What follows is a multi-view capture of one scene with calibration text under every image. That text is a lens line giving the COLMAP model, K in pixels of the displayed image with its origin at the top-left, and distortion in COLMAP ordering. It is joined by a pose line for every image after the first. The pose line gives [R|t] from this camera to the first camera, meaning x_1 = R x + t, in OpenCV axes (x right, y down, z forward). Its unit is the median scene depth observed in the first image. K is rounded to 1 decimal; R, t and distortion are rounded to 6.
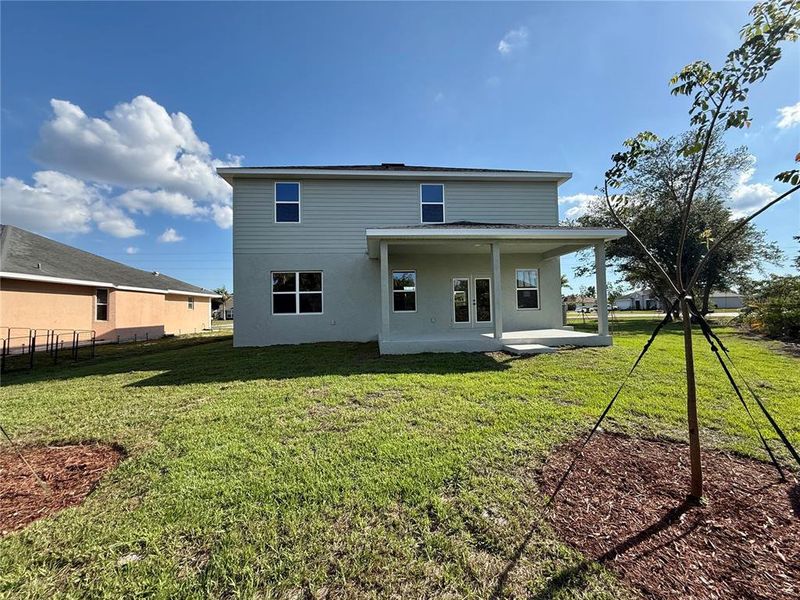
lens RADIAL K [[318.2, 0, 397.6], [0, 318.2, 299.5], [0, 0, 1]] dist [-0.001112, -0.000051]
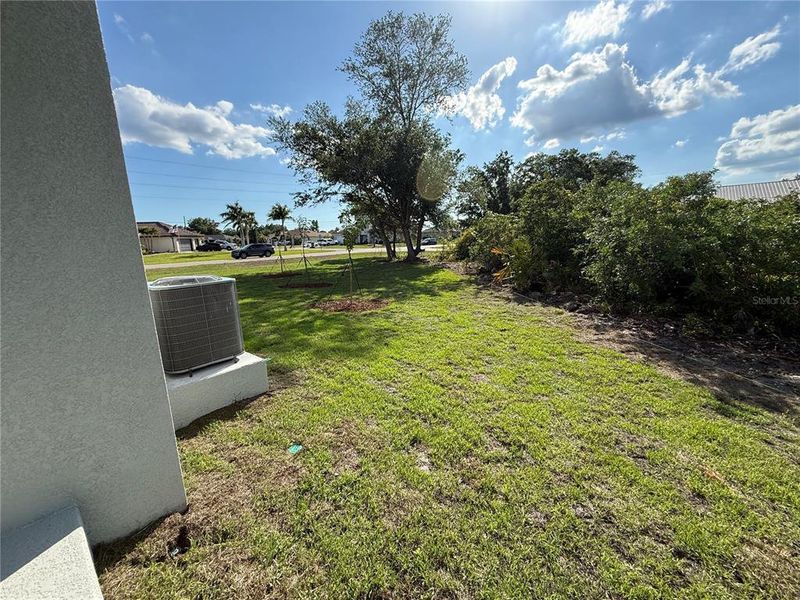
lens RADIAL K [[321.6, 0, 400.0], [0, 321.6, 300.0], [0, 0, 1]] dist [0.000274, 0.000070]
pose [[0.696919, -0.139304, 0.703490, 0.176047], [-0.009415, 0.979091, 0.203205, -0.009692], [-0.717088, -0.148241, 0.681036, 0.291982]]
